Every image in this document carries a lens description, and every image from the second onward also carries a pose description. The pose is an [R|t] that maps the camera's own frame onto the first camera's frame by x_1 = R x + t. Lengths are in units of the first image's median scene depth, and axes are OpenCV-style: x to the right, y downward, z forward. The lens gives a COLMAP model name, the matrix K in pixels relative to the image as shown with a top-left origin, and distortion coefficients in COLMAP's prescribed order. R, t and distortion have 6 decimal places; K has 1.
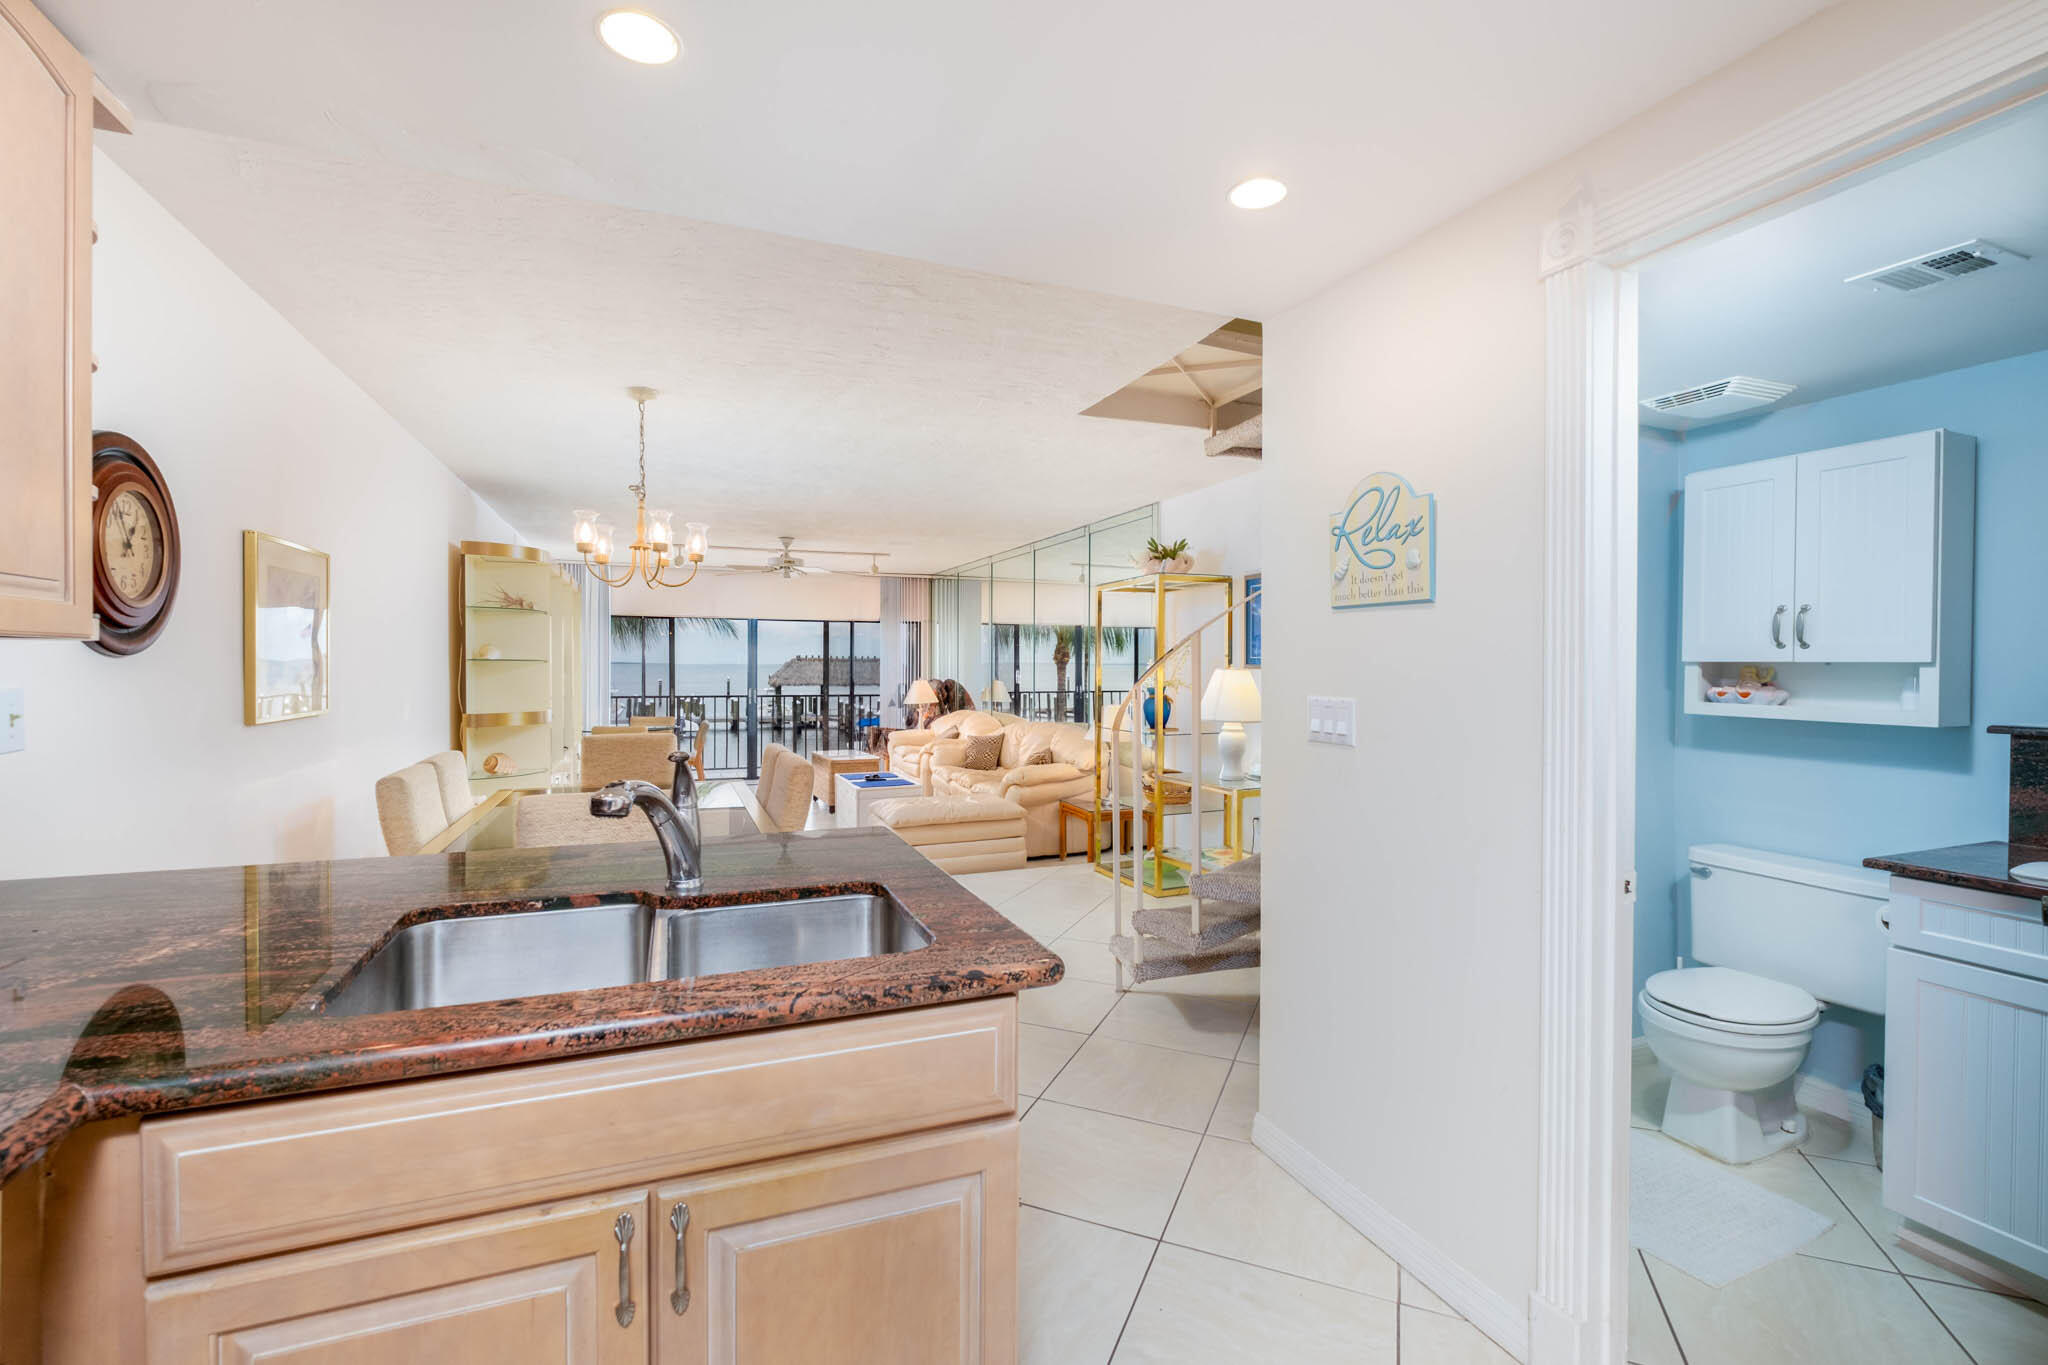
lens RADIAL K [[907.5, 0, 1024.0], [0, 907.5, 682.5], [0, 0, 1]] dist [0.000376, 0.000385]
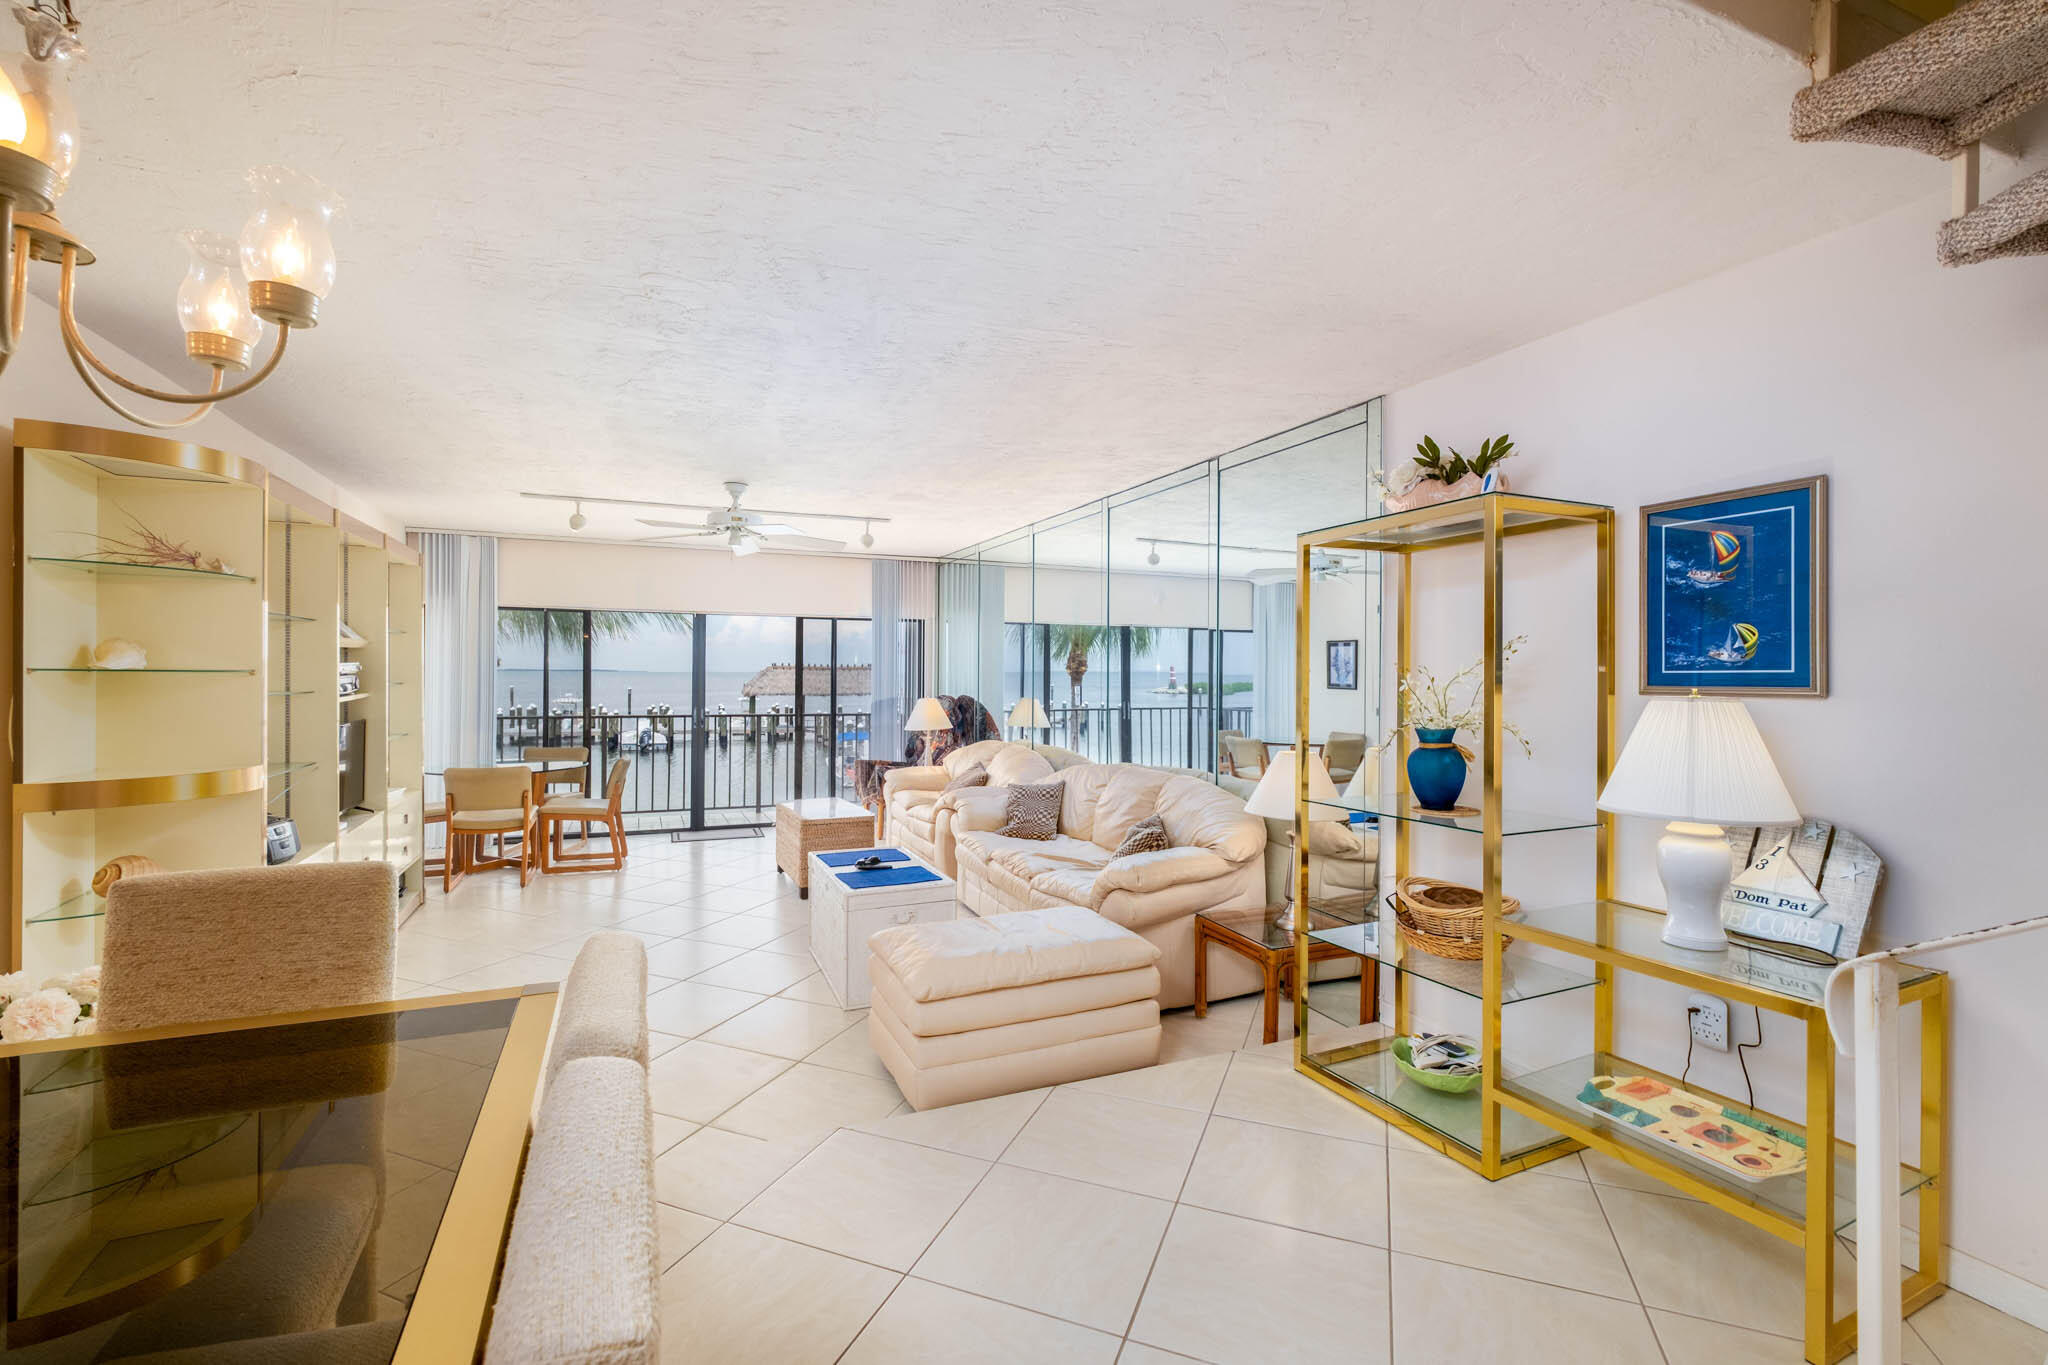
lens RADIAL K [[907.5, 0, 1024.0], [0, 907.5, 682.5], [0, 0, 1]] dist [0.000376, 0.000385]
pose [[0.999712, 0.003918, 0.023686, -0.057076], [-0.003693, 0.999948, -0.009541, -0.008555], [-0.023722, 0.009451, 0.999674, 0.281116]]
